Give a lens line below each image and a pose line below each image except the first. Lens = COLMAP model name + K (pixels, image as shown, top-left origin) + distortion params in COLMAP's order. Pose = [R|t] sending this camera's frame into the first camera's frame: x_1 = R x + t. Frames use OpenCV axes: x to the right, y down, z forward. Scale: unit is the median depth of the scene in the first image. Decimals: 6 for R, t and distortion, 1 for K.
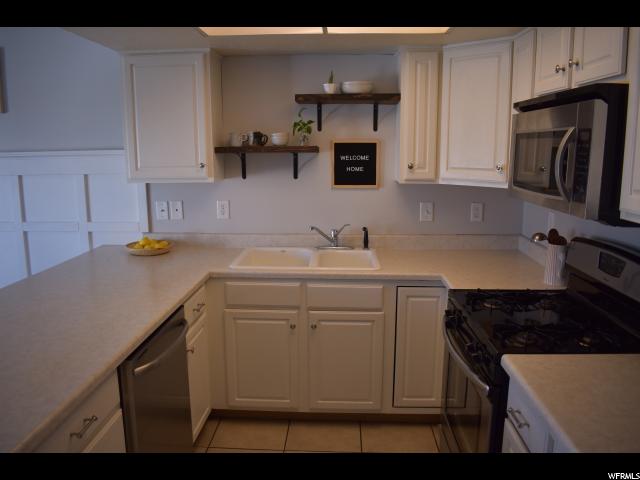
lens RADIAL K [[503.9, 0, 309.7], [0, 503.9, 237.3], [0, 0, 1]] dist [-0.074418, 0.000728]
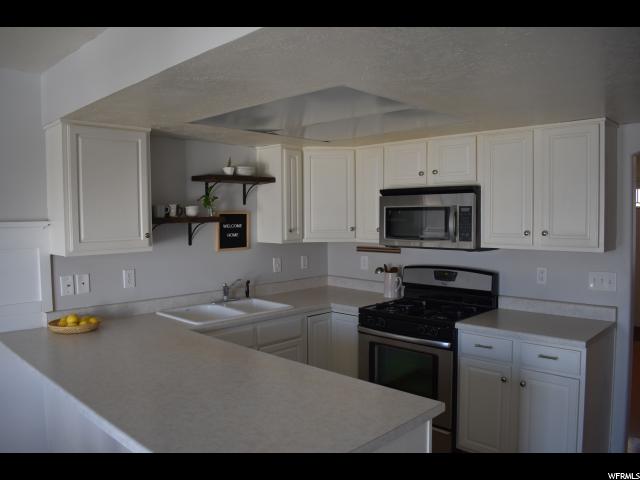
lens RADIAL K [[503.9, 0, 309.7], [0, 503.9, 237.3], [0, 0, 1]] dist [-0.074418, 0.000728]
pose [[0.663967, -0.036423, 0.746875, -0.712908], [0.140329, 0.987136, -0.076612, -0.008840], [-0.734477, 0.155676, 0.660537, 0.045982]]
